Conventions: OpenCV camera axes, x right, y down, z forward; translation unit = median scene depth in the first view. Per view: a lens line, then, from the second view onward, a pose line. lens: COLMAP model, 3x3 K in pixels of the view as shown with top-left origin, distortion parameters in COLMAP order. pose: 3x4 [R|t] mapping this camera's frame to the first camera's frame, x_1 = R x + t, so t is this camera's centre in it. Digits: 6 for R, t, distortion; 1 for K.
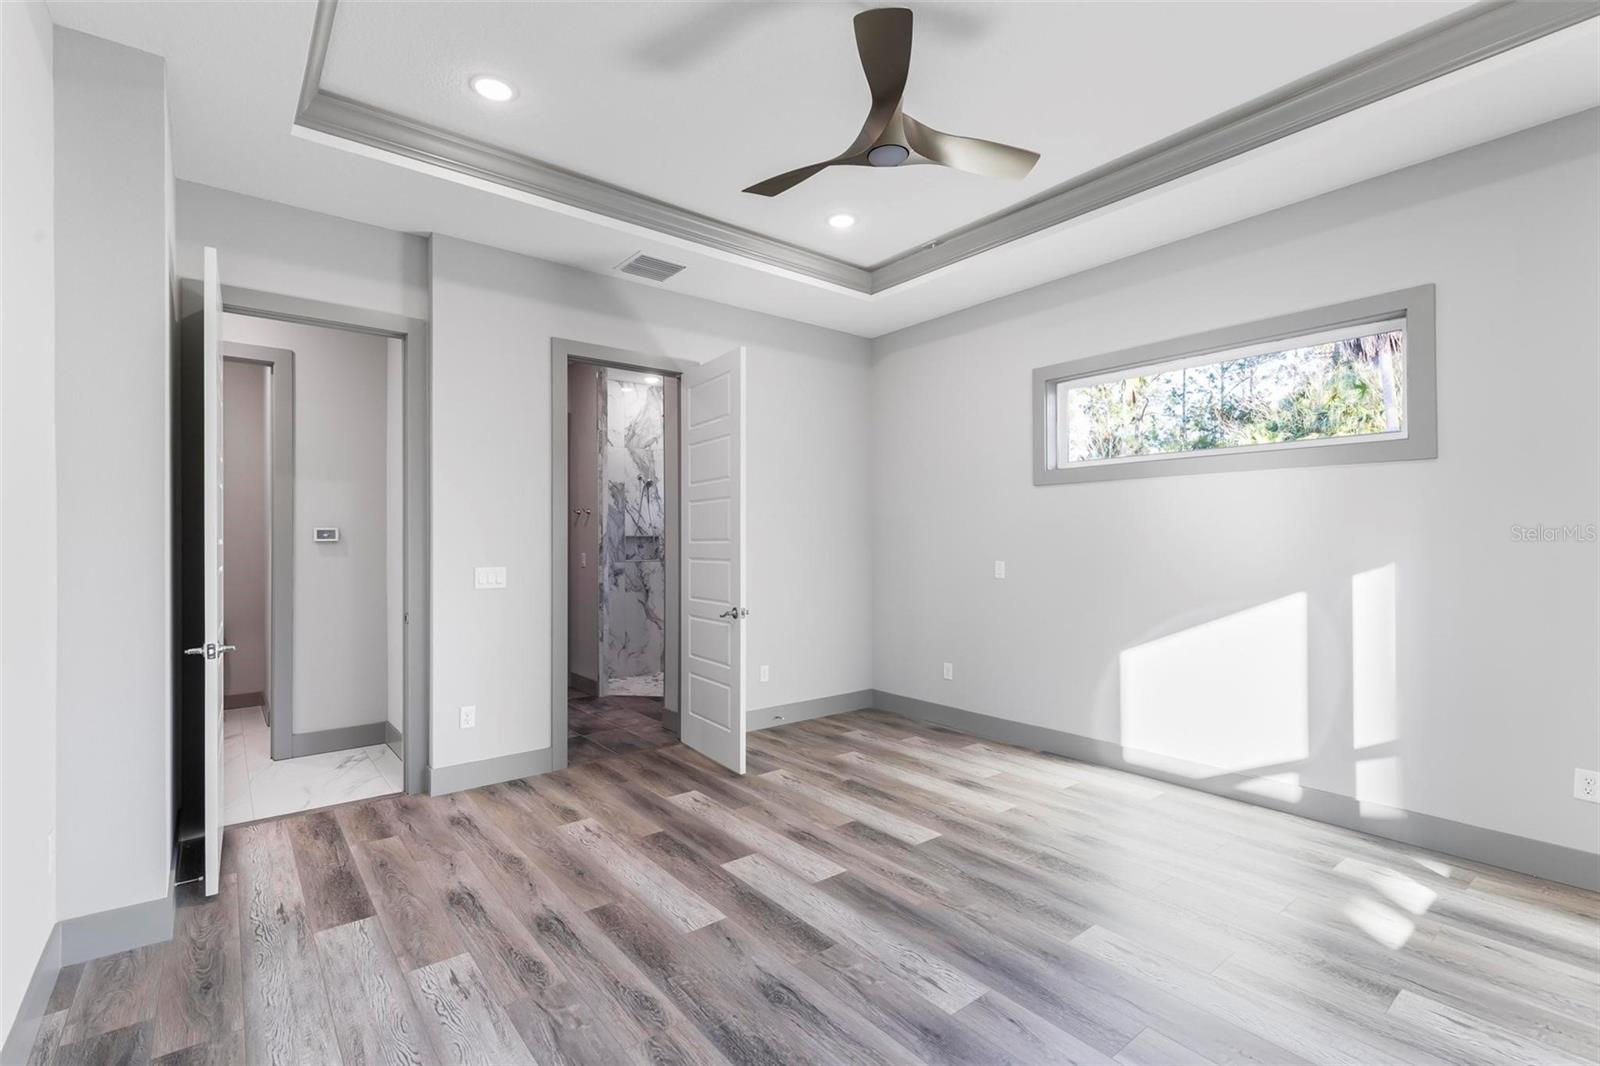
lens RADIAL K [[726.2, 0, 802.3], [0, 726.2, 544.4], [0, 0, 1]] dist [-0.000100, -0.000182]
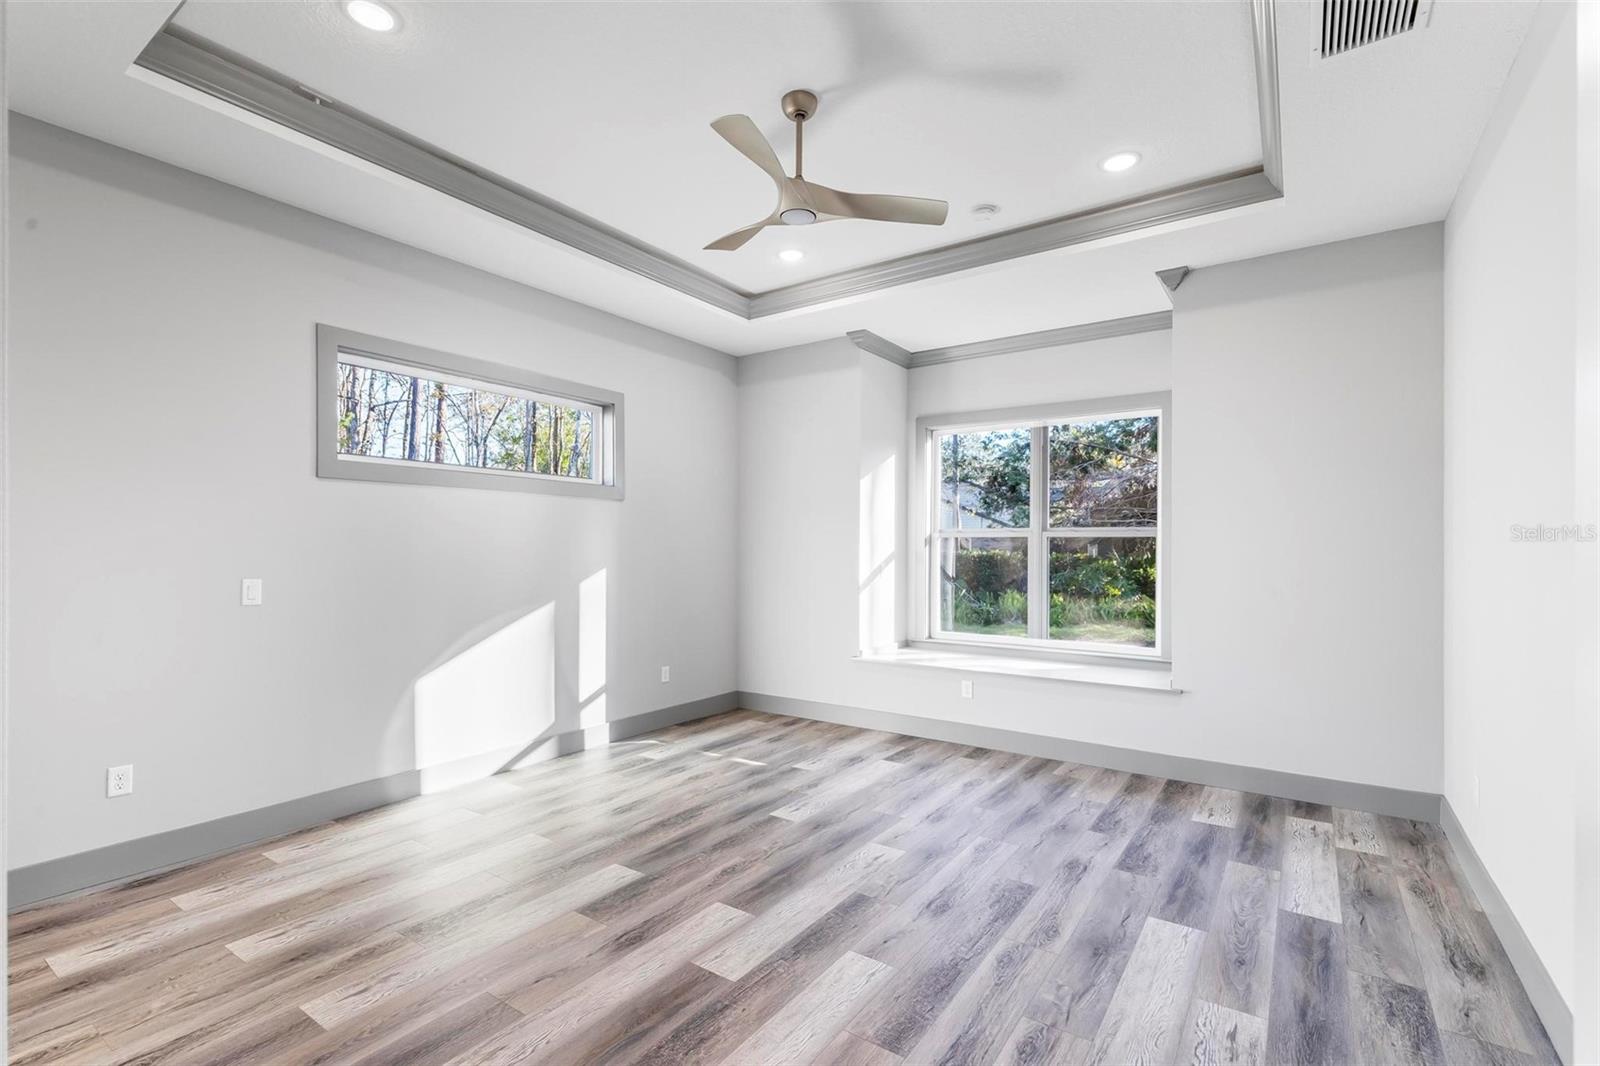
lens RADIAL K [[740.8, 0, 777.5], [0, 740.8, 550.4], [0, 0, 1]] dist [0.003043, 0.000149]
pose [[-0.270409, -0.002264, 0.962743, -0.868789], [0.003111, 0.999990, 0.003225, -0.008652], [-0.962741, 0.003868, -0.270399, 1.165815]]
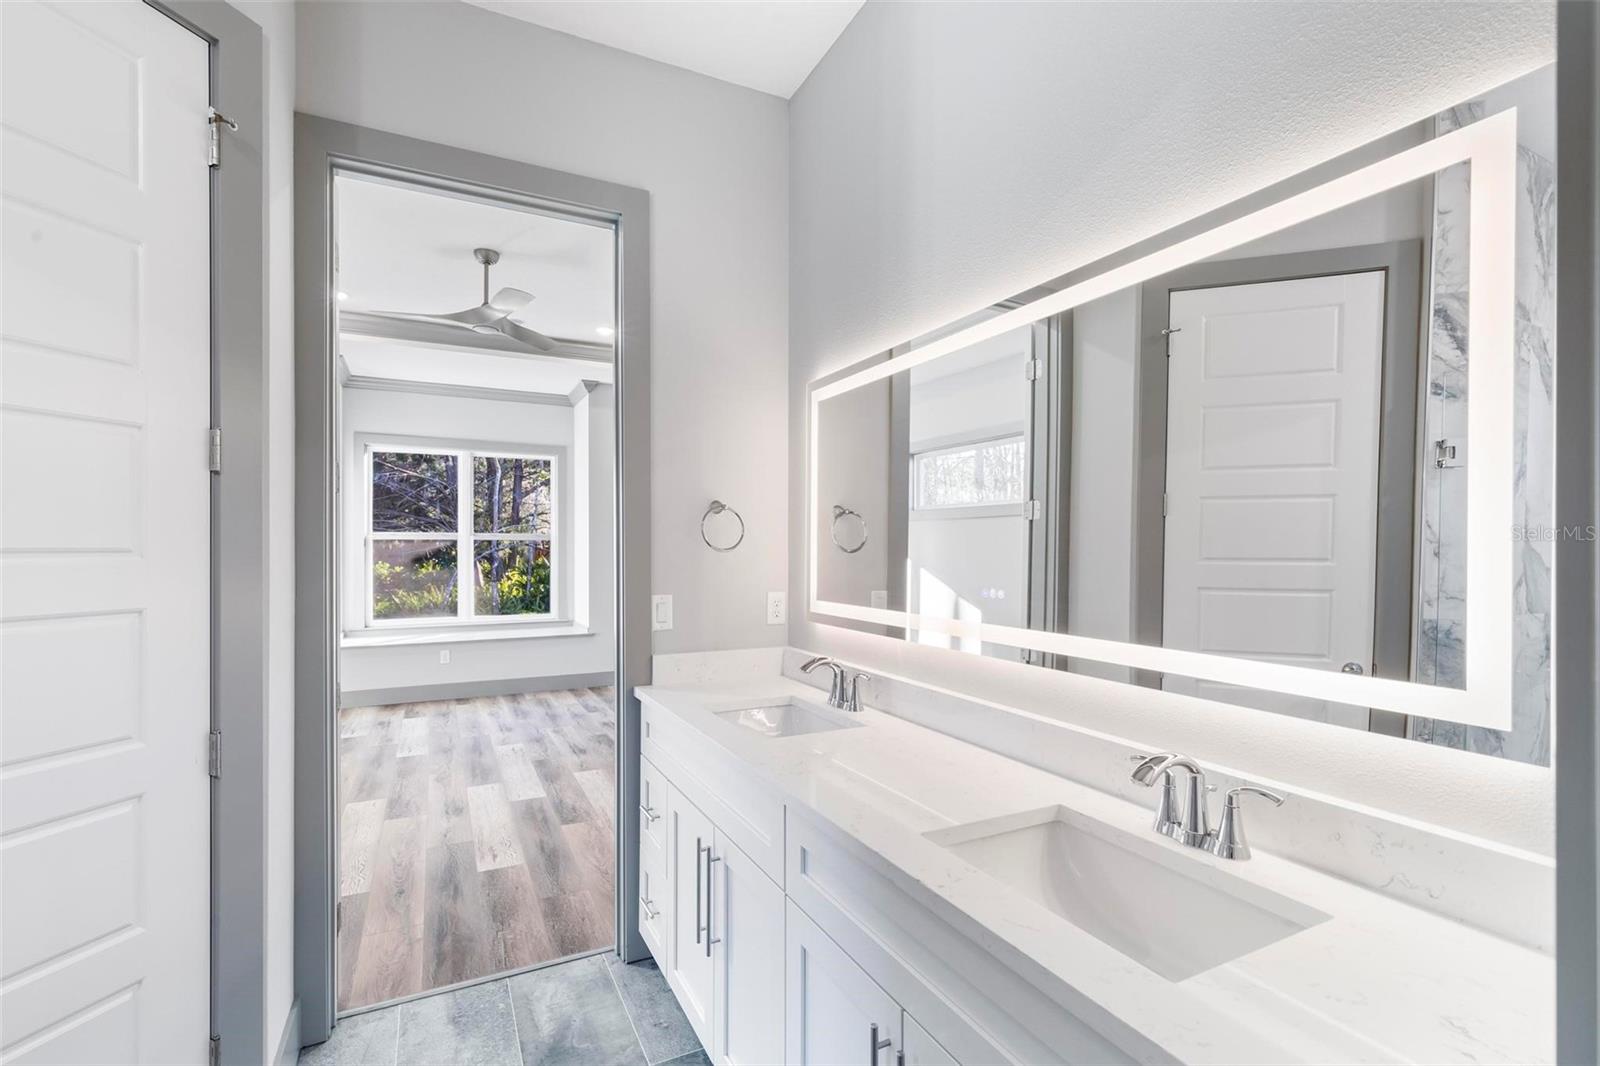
lens RADIAL K [[726.2, 0, 802.3], [0, 726.2, 544.4], [0, 0, 1]] dist [-0.000100, -0.000182]
pose [[-0.978082, 0.008785, 0.208034, -0.845804], [0.008916, 0.999960, -0.000311, -0.009272], [-0.208029, 0.001551, -0.978121, 2.192962]]
